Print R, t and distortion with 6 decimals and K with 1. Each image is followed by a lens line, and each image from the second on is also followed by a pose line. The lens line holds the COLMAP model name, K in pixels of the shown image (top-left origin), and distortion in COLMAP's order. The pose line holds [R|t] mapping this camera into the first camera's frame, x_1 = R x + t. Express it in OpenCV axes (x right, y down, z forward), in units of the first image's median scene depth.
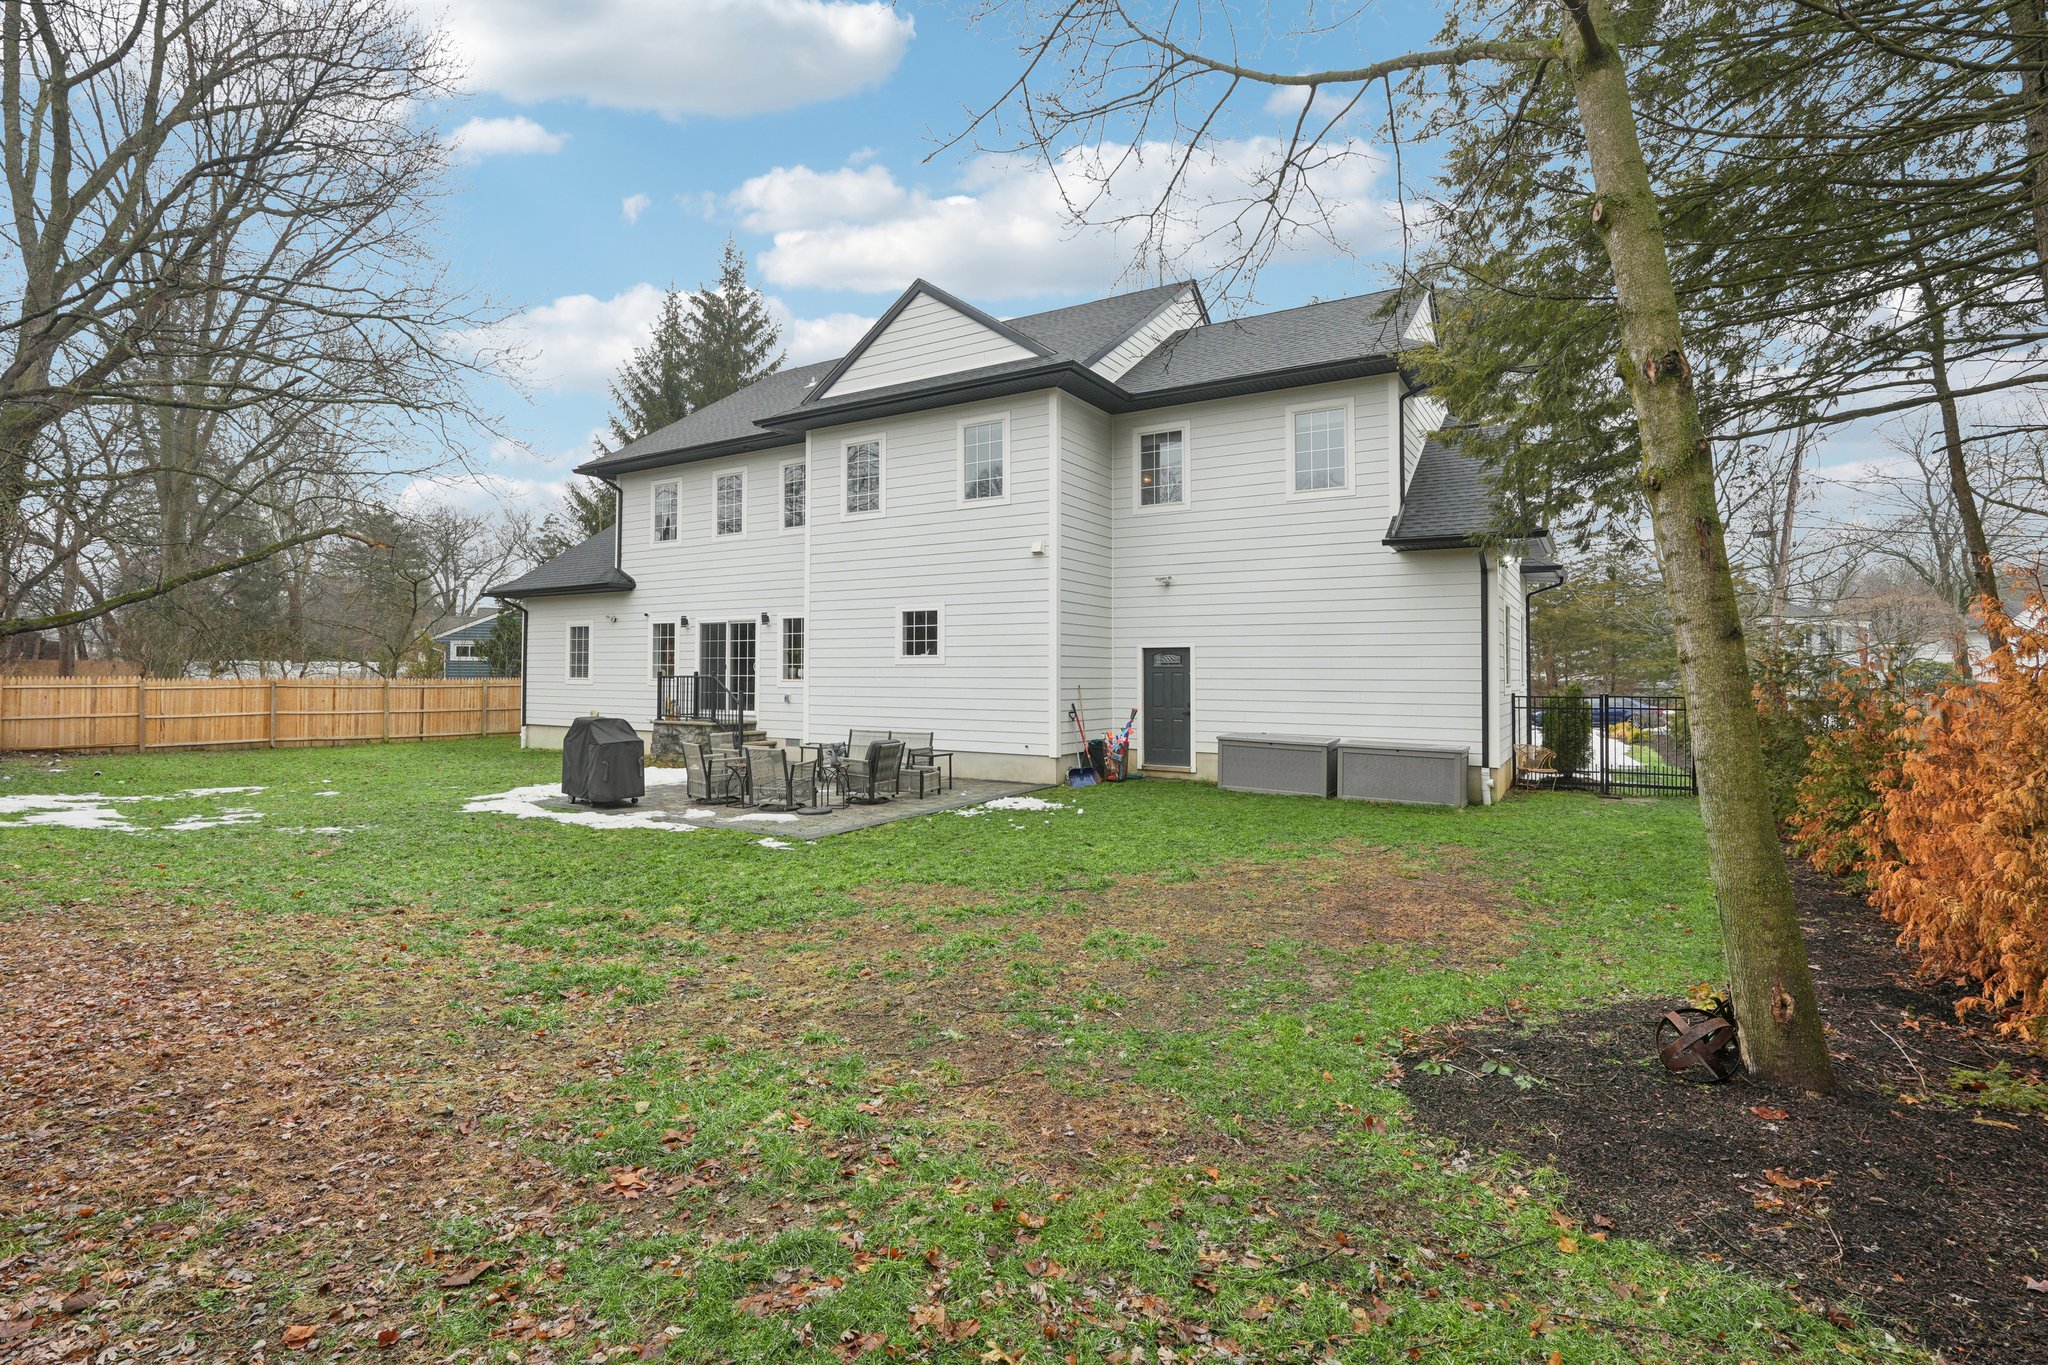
lens RADIAL K [[1028.9, 0, 1024.0], [0, 1028.9, 682.5], [0, 0, 1]] dist [-0.002596, -0.000012]
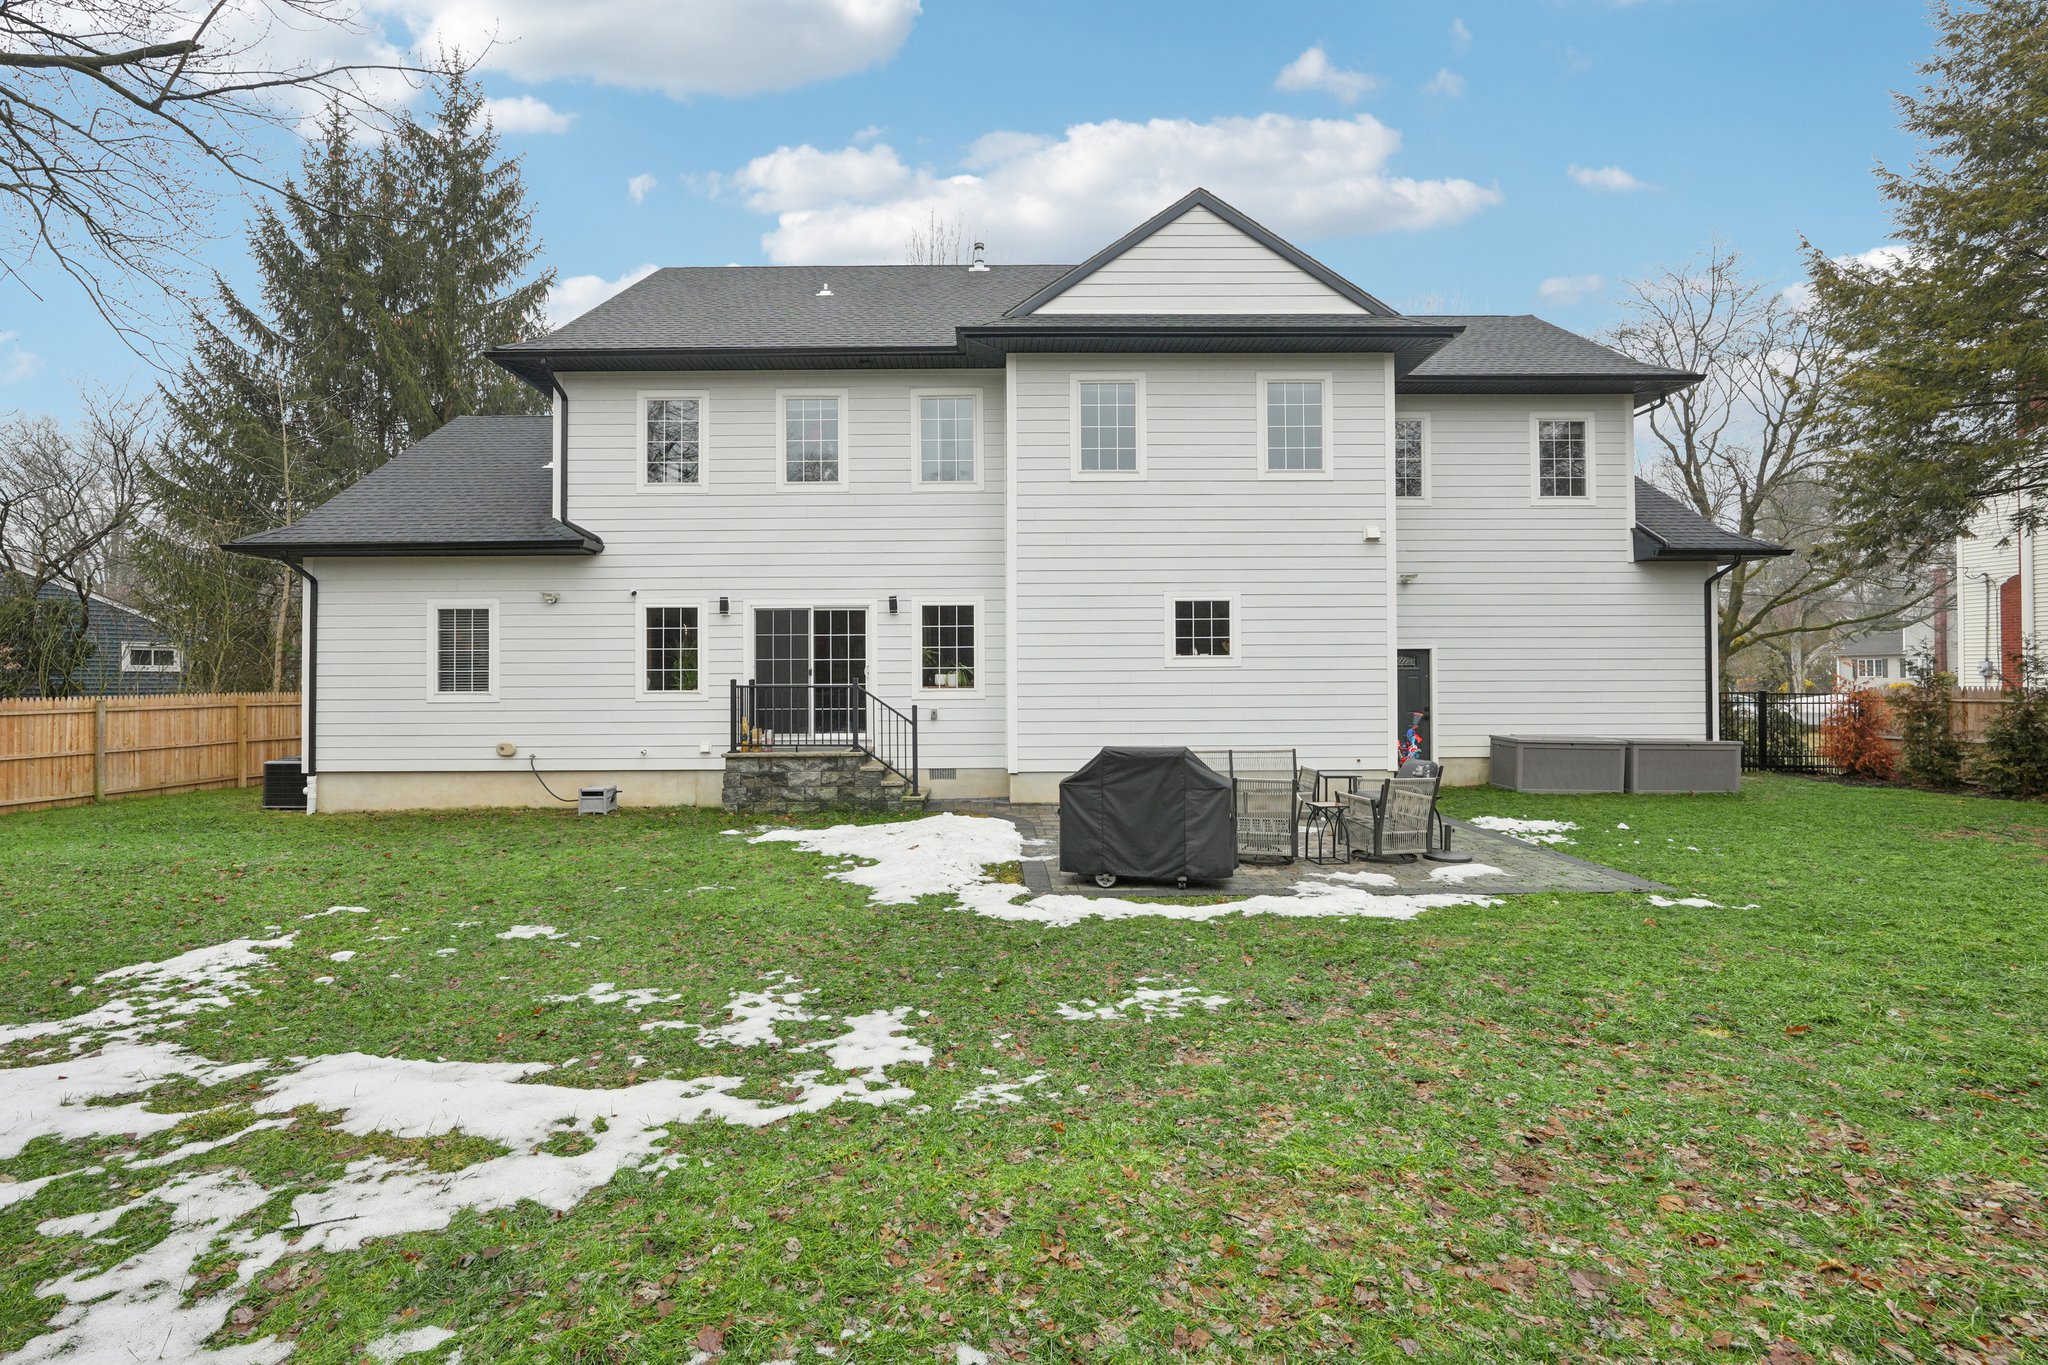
lens RADIAL K [[937.5, 0, 1022.0], [0, 937.5, 698.8], [0, 0, 1]] dist [-0.009579, 0.000035]
pose [[0.833264, -0.015565, 0.552656, -0.543102], [0.013631, 0.999878, 0.007608, -0.000003], [-0.552707, 0.001193, 0.833375, 0.402434]]
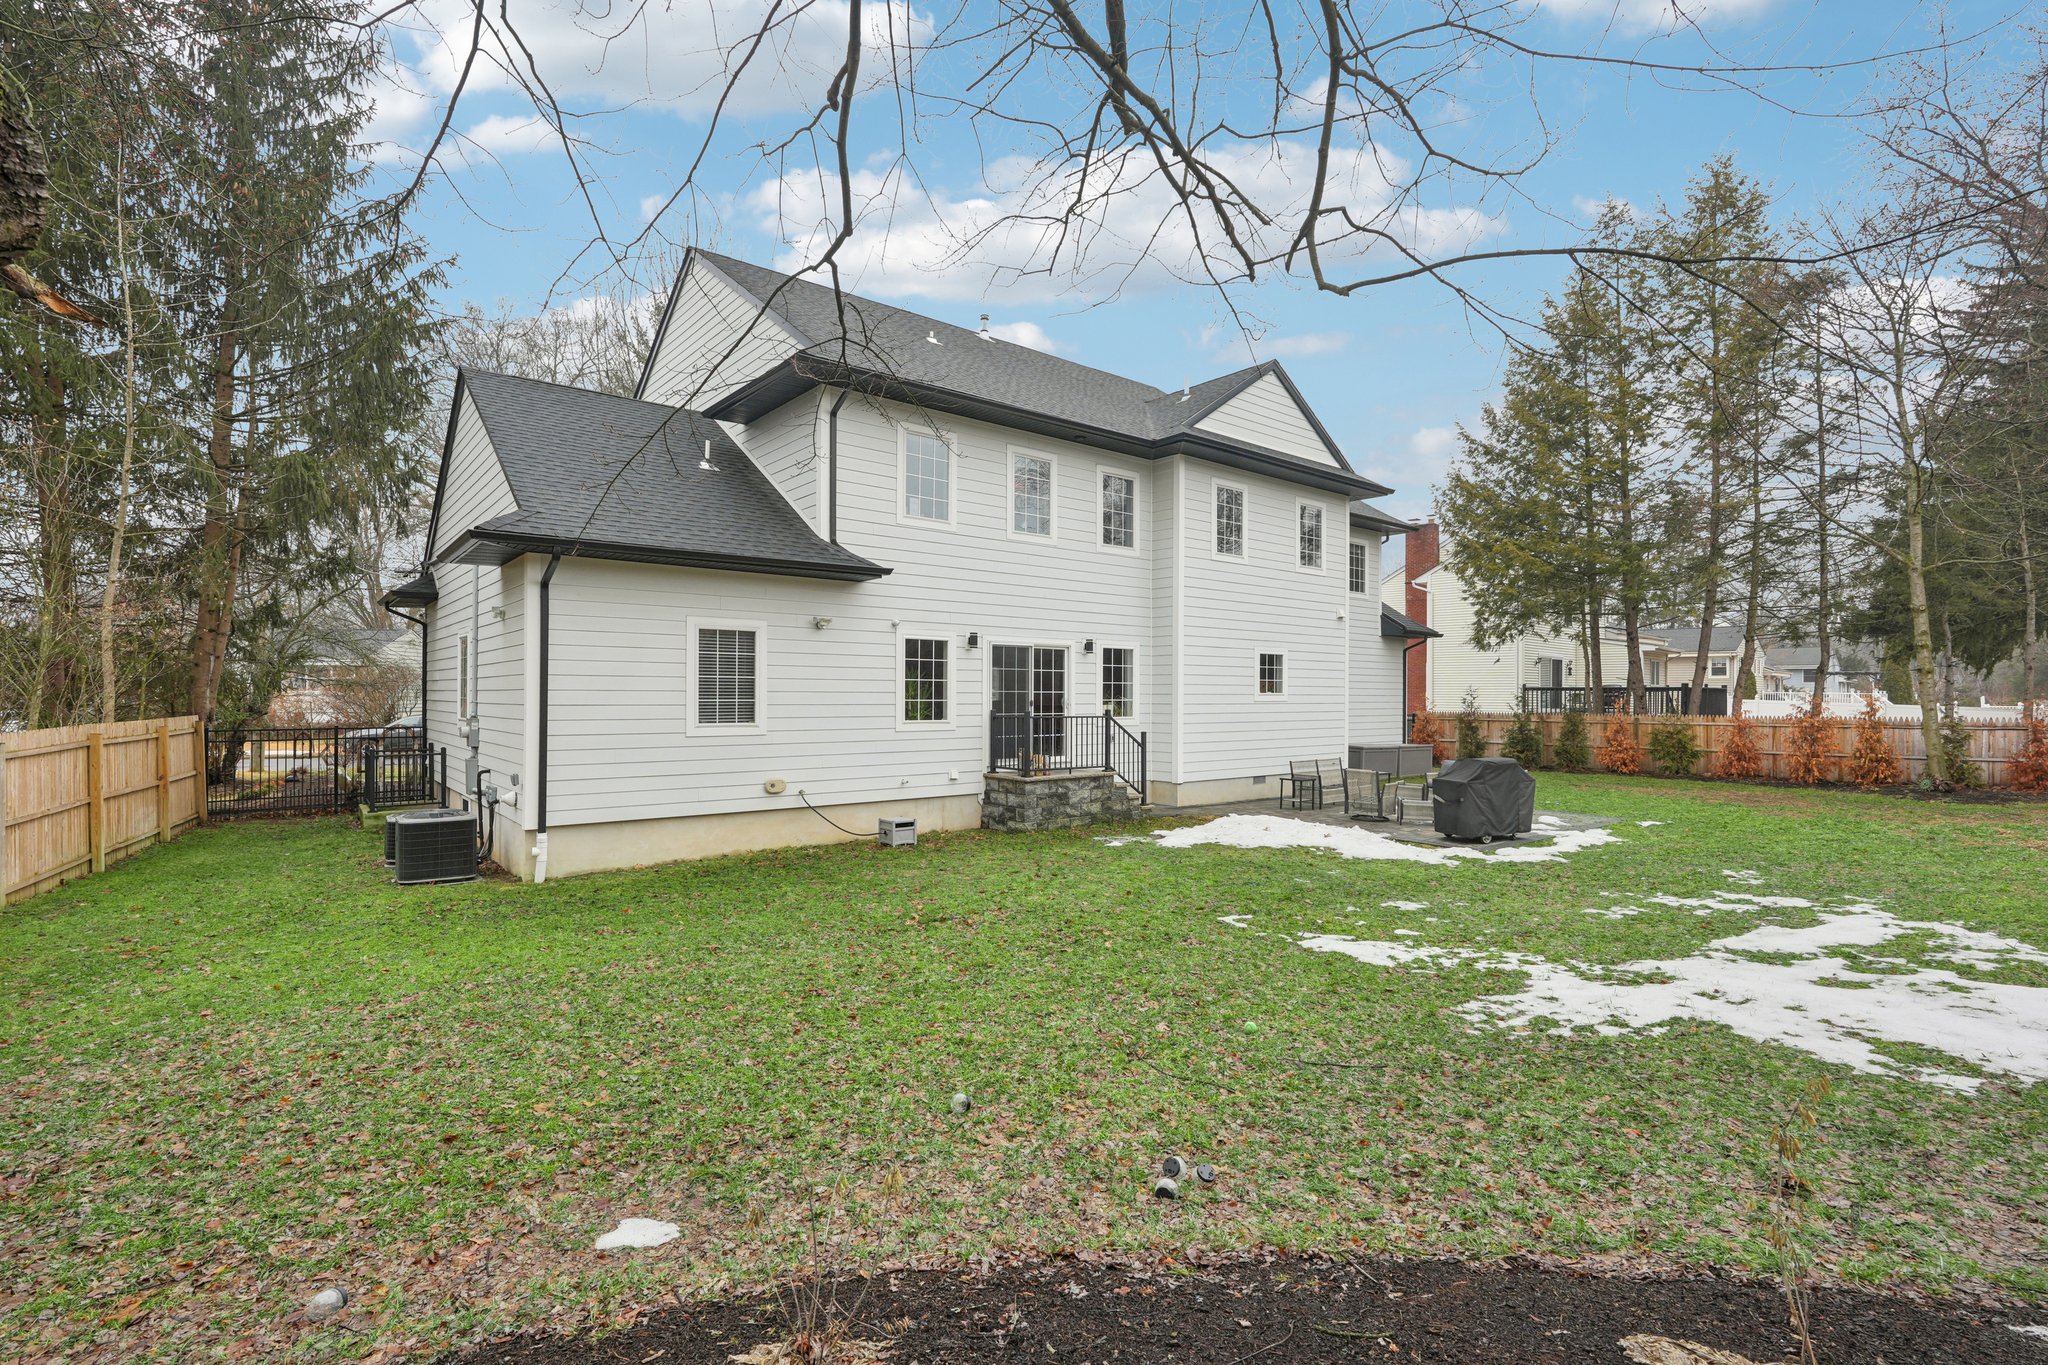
lens RADIAL K [[907.4, 0, 1024.7], [0, 907.4, 714.7], [0, 0, 1]] dist [0.000547, 0.000005]
pose [[0.316849, -0.024169, 0.948168, -0.988493], [0.003514, 0.999698, 0.024308, -0.024038], [-0.948470, -0.004370, 0.316838, 0.814801]]
